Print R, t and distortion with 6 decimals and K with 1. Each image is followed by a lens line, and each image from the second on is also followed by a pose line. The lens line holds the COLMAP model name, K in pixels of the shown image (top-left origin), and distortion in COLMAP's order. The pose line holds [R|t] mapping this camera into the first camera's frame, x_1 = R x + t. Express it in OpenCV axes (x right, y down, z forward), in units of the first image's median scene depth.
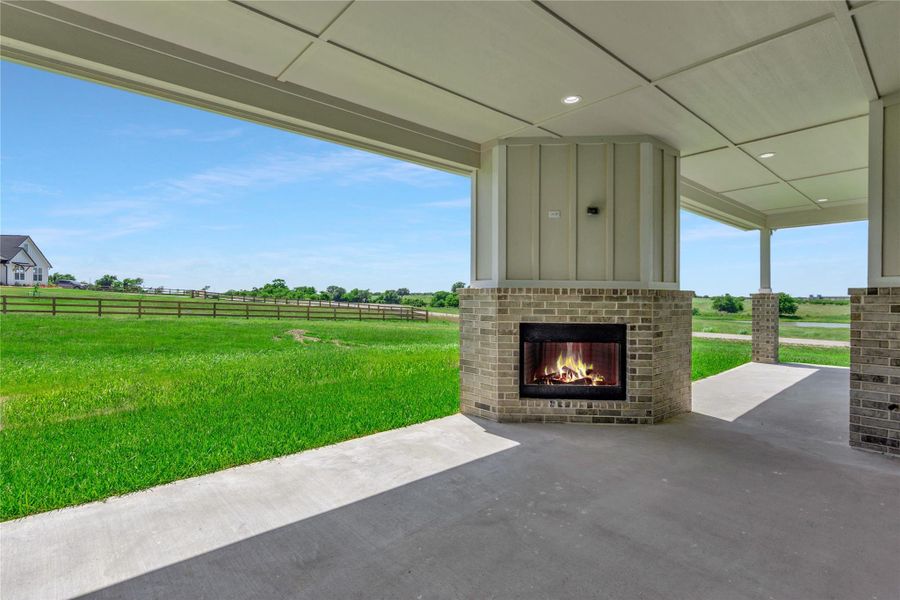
lens RADIAL K [[442.3, 0, 450.0], [0, 442.3, 300.0], [0, 0, 1]] dist [-0.003790, -0.000641]
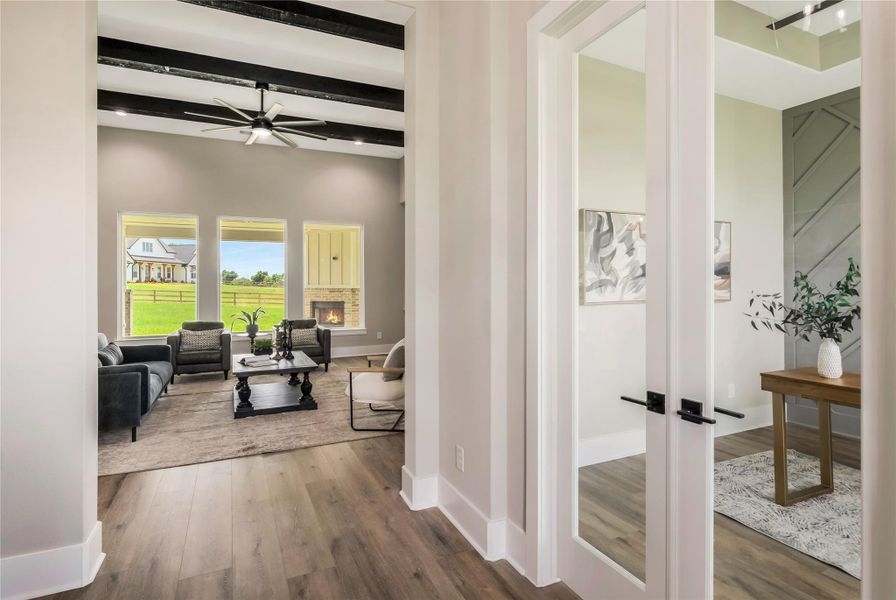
lens RADIAL K [[466.8, 0, 427.2], [0, 466.8, 288.3], [0, 0, 1]] dist [-0.001759, -0.000283]
pose [[0.949149, -0.010764, -0.314644, 0.245904], [0.008844, 0.999933, -0.007530, 0.000193], [0.314704, 0.004364, 0.949180, -0.209755]]
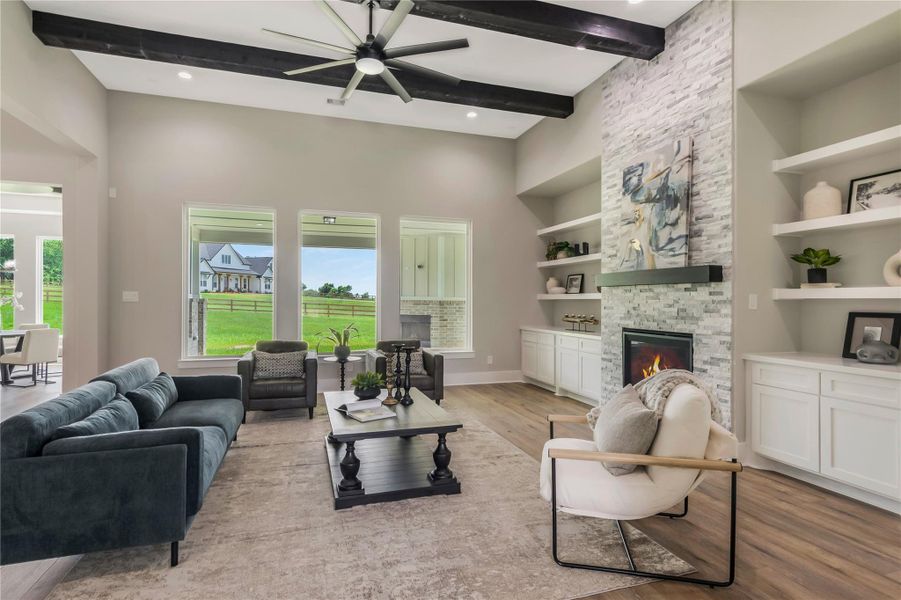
lens RADIAL K [[452.6, 0, 433.8], [0, 452.6, 305.2], [0, 0, 1]] dist [0.000379, 0.000097]
pose [[0.908663, 0.005511, -0.417494, 0.199182], [-0.005321, 0.999985, 0.001619, -0.000435], [0.417496, 0.000750, 0.908678, -0.164874]]
